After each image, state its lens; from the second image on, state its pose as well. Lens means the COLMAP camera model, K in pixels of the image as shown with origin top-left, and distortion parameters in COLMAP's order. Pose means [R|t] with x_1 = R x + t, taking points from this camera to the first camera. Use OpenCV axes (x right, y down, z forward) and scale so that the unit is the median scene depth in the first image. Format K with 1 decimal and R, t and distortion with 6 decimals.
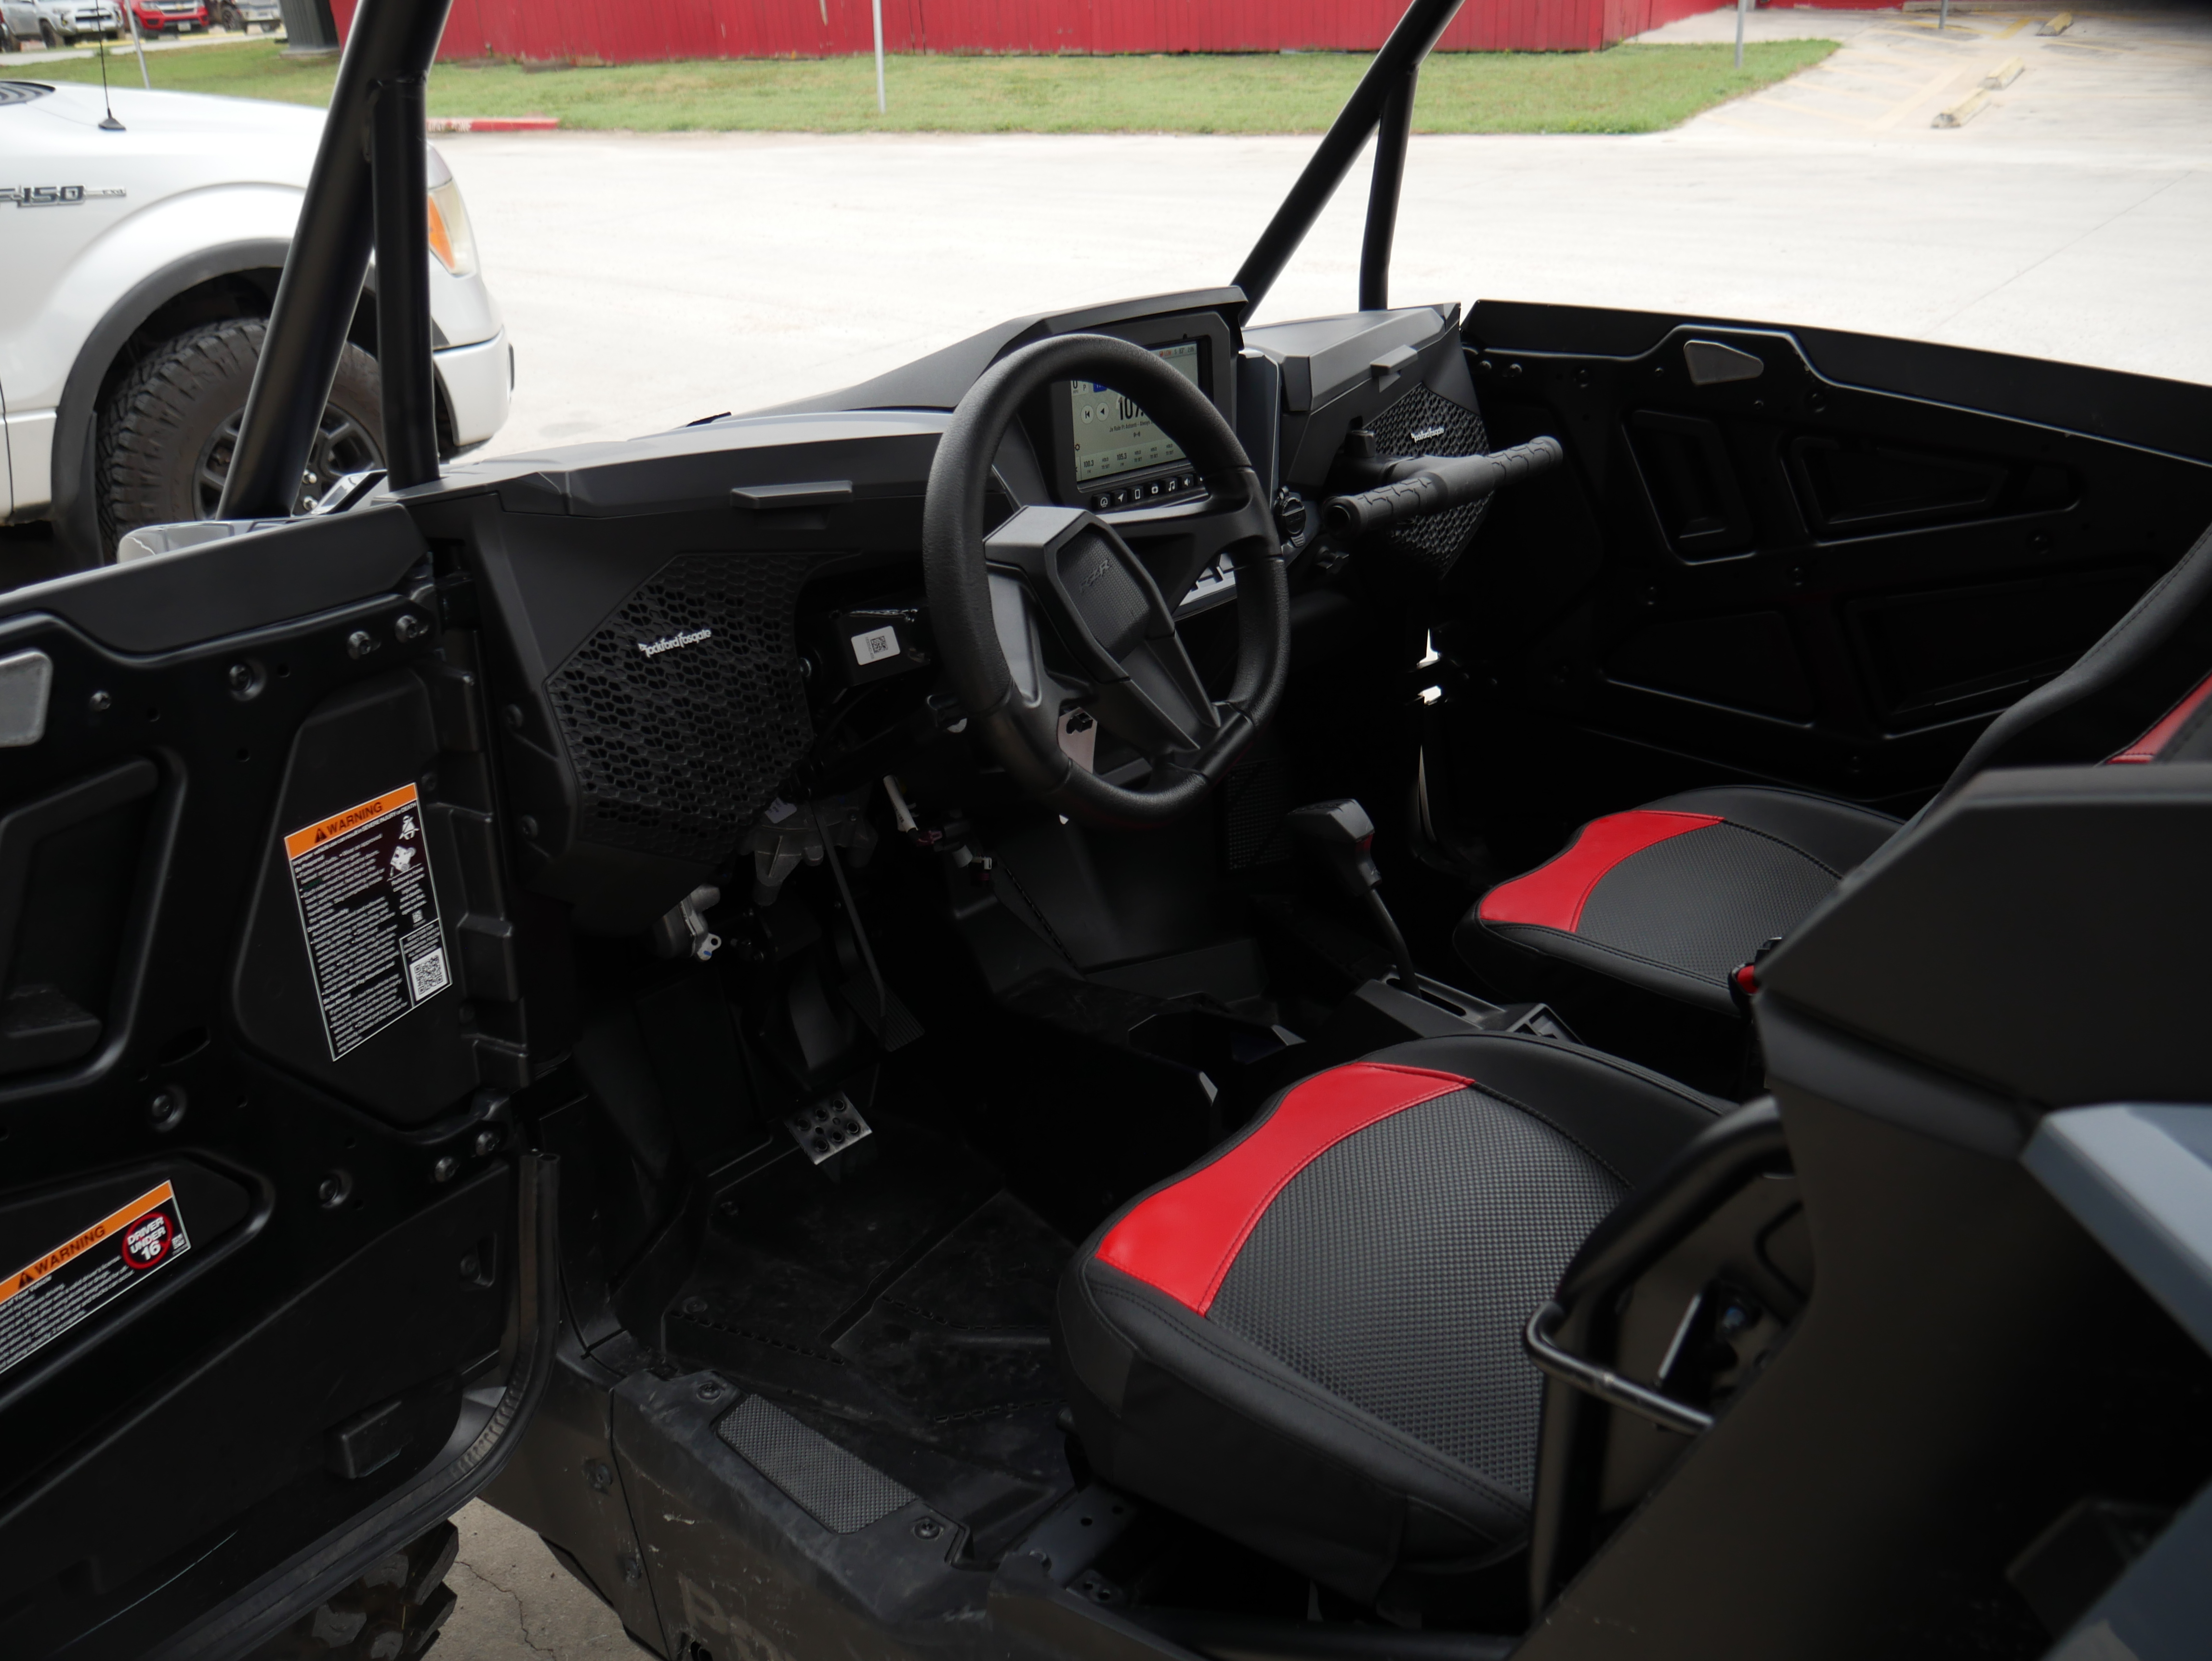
lens RADIAL K [[1880.4, 0, 1106.0], [0, 1880.4, 830.5], [0, 0, 1]] dist [-0.010808, -0.016750]
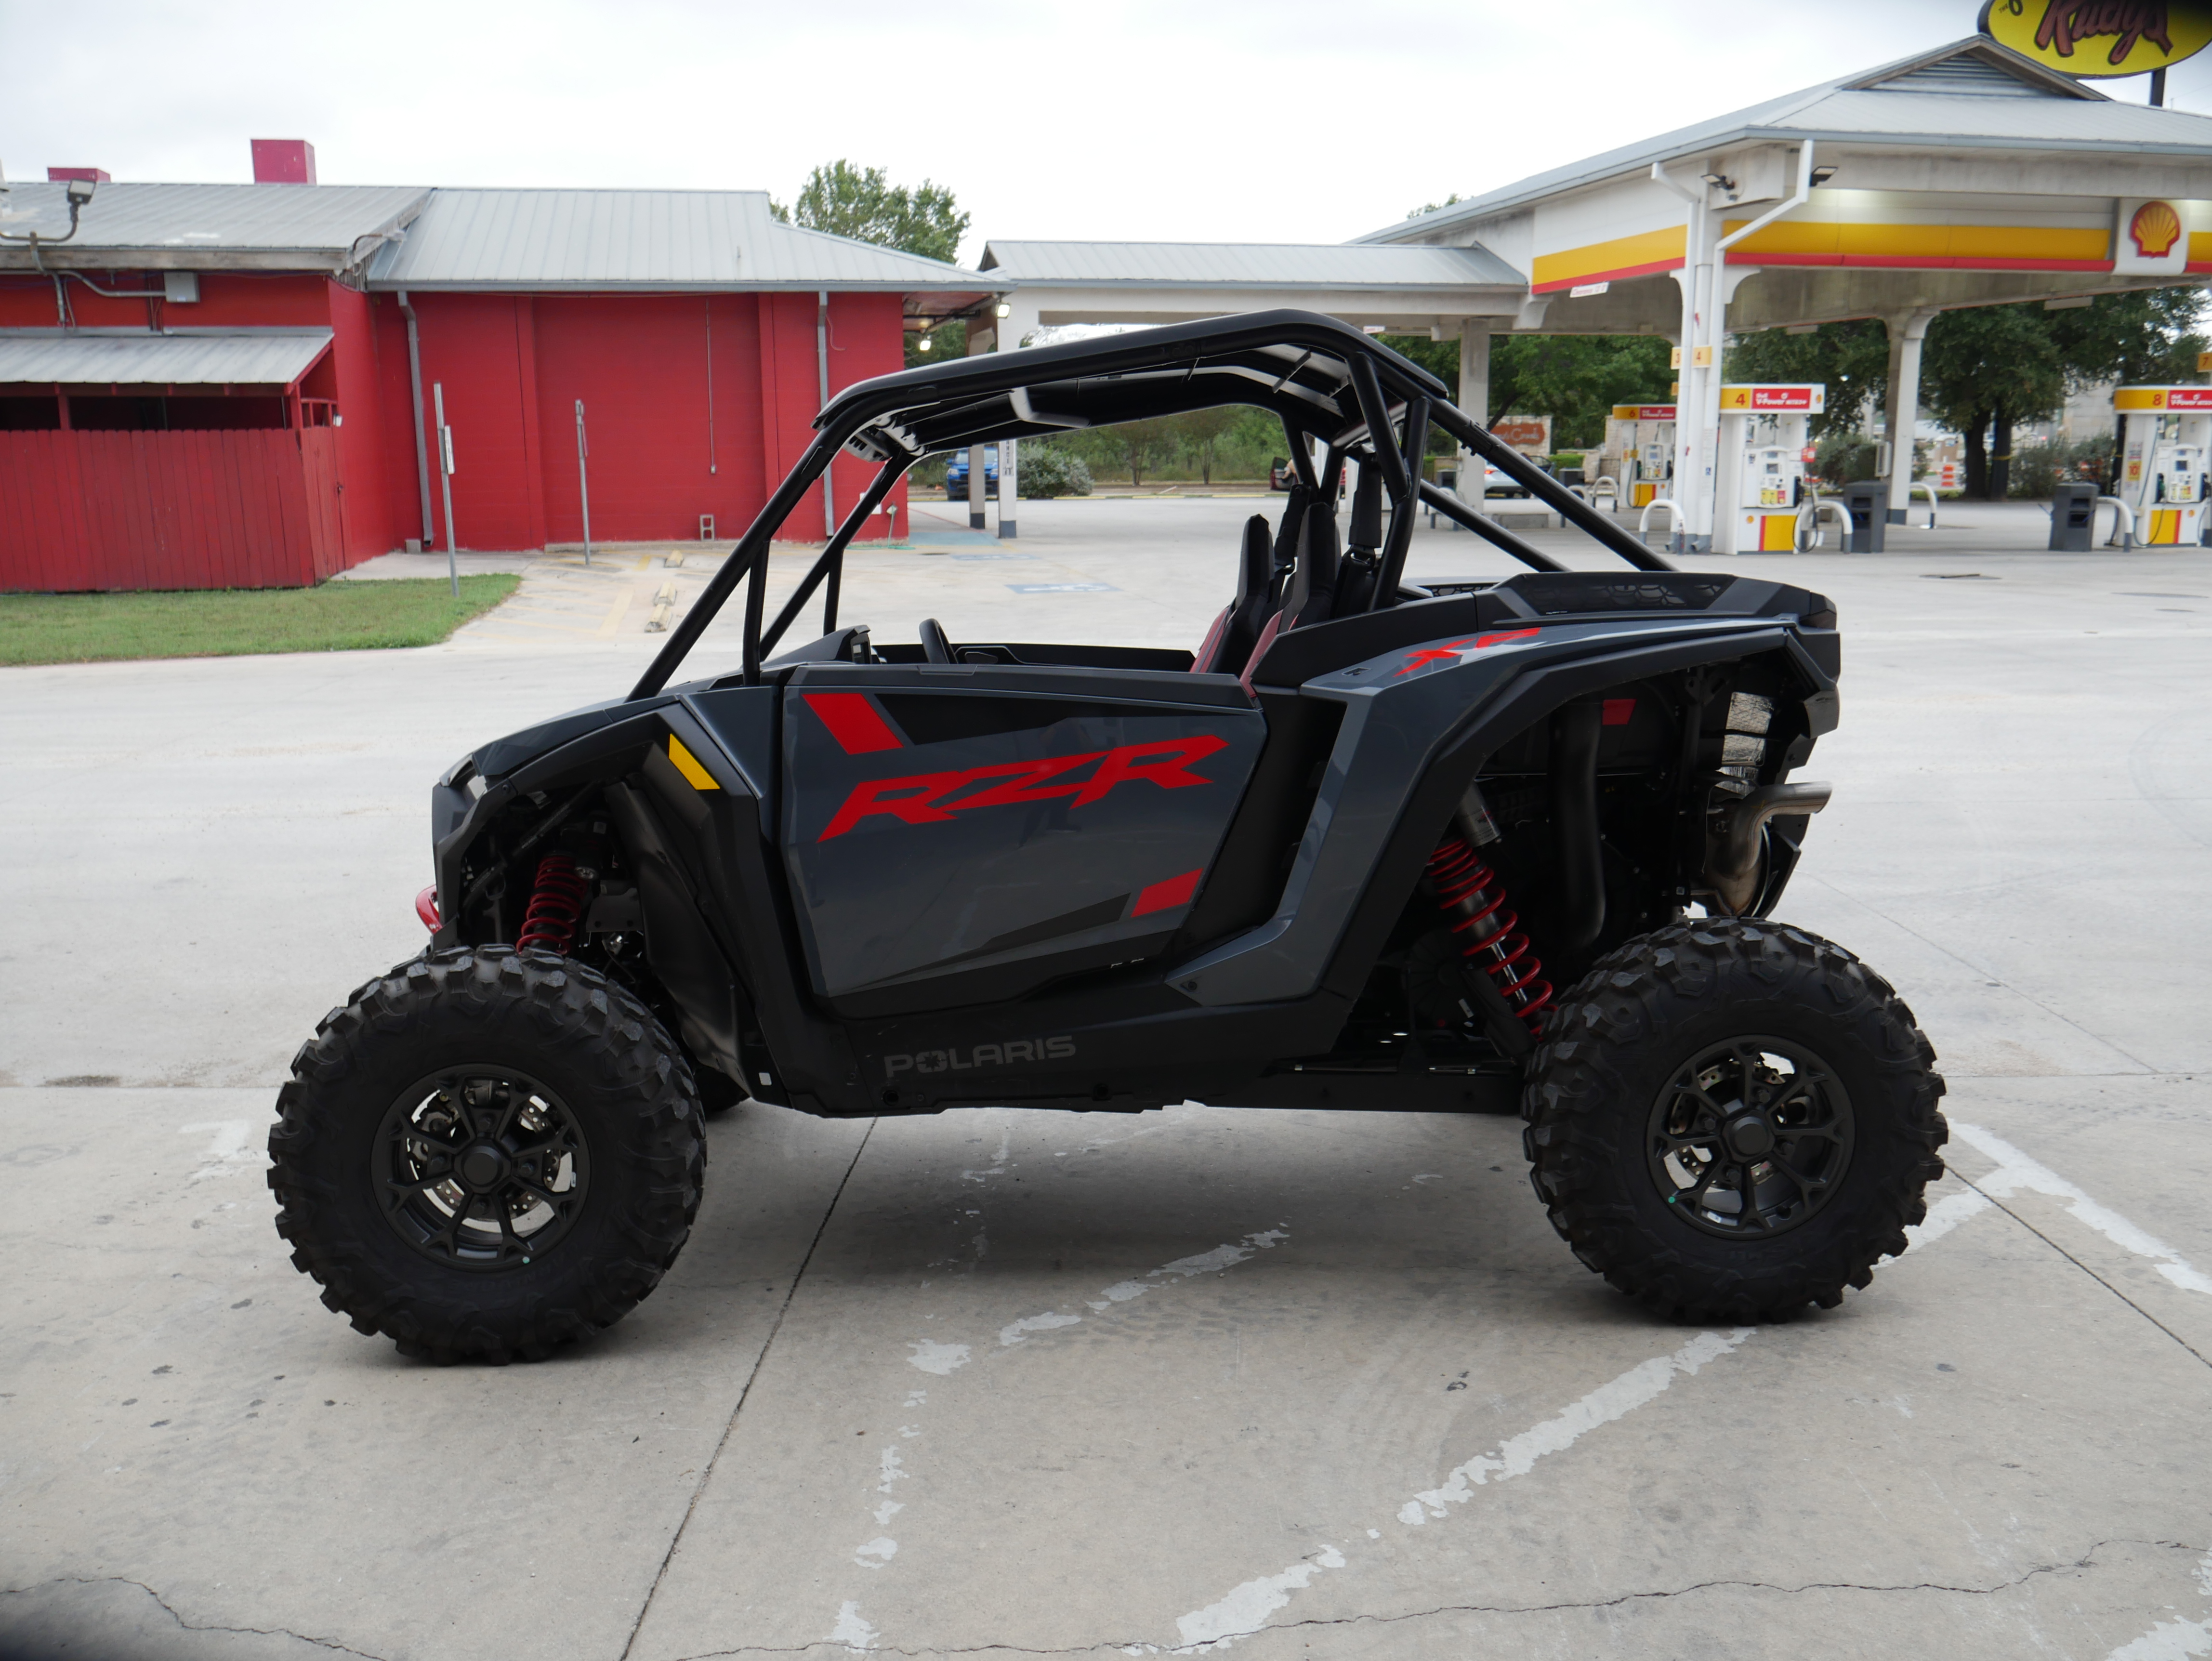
lens RADIAL K [[1851.5, 0, 1106.0], [0, 1851.5, 830.5], [0, 0, 1]] dist [-0.001122, -0.014001]
pose [[0.764231, -0.098940, 0.637308, -0.098513], [0.263121, 0.950017, -0.168036, 0.037120], [-0.588828, 0.296107, 0.752065, -0.078021]]
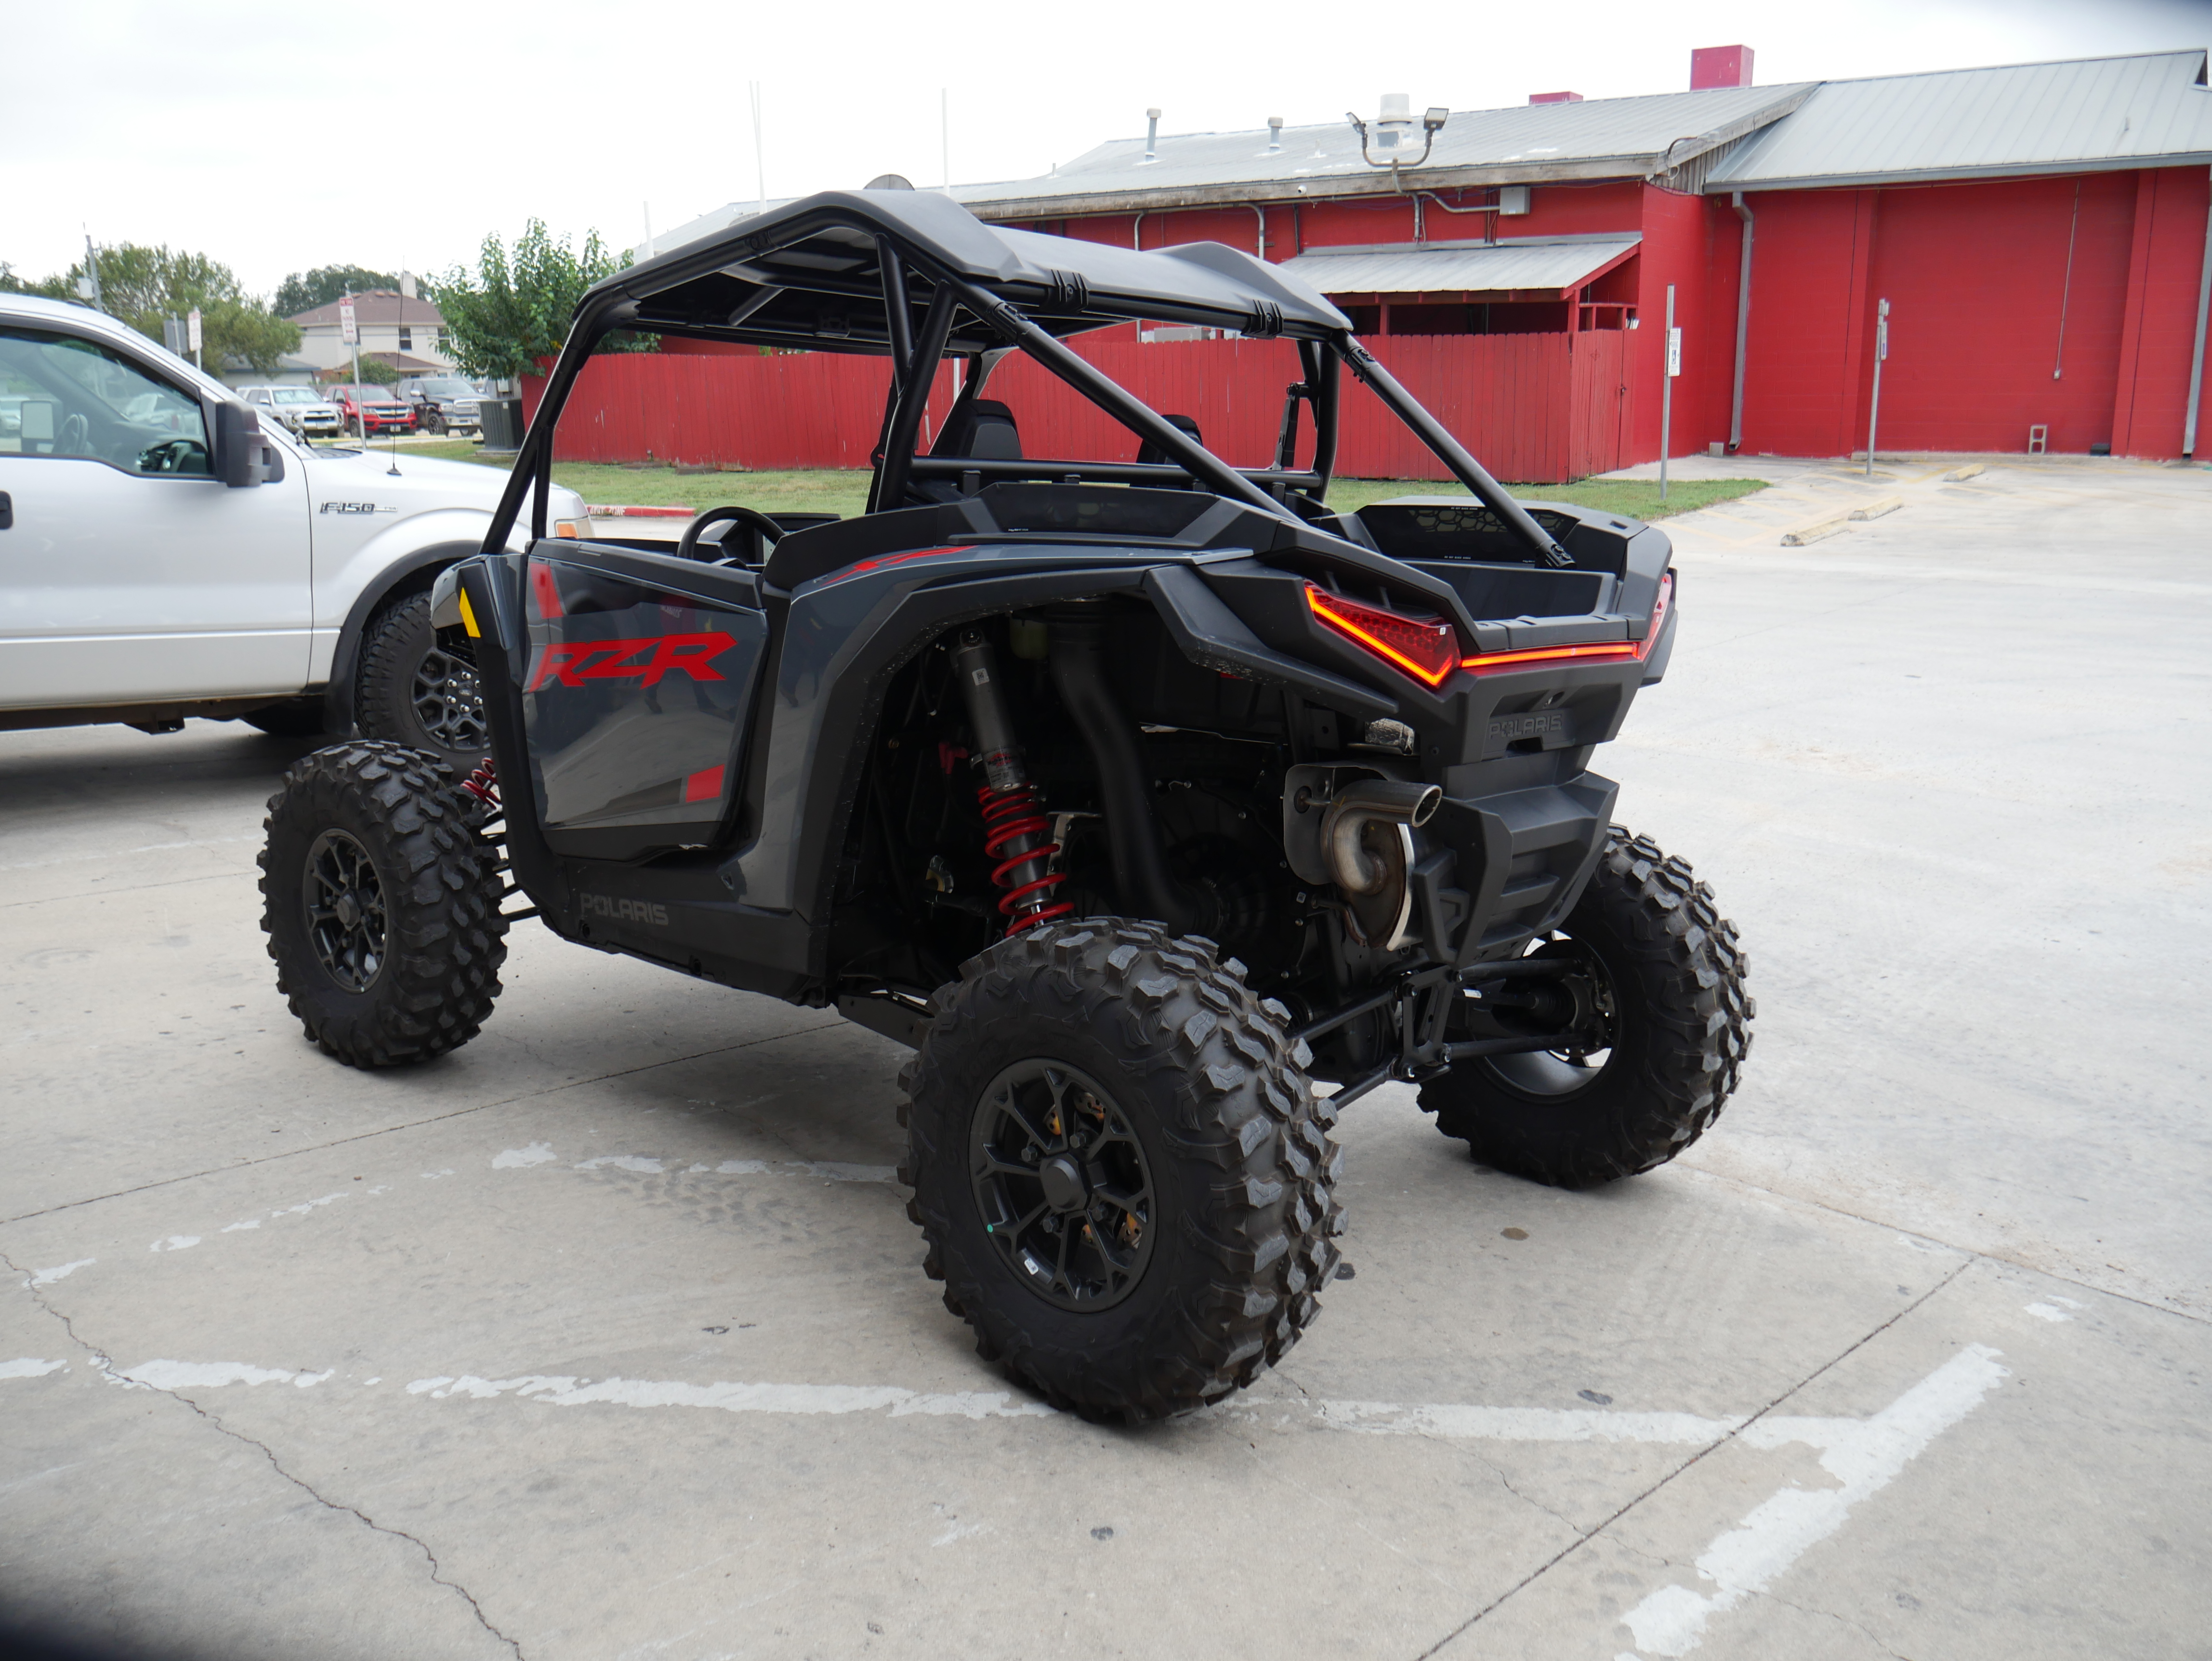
lens RADIAL K [[1848.2, 0, 1106.0], [0, 1848.2, 830.5], [0, 0, 1]] dist [-0.020056, 0.004351]
pose [[0.997599, 0.041988, -0.055075, 0.046789], [-0.052315, 0.977984, -0.202015, 0.051238], [0.045380, 0.204412, 0.977833, -0.114139]]
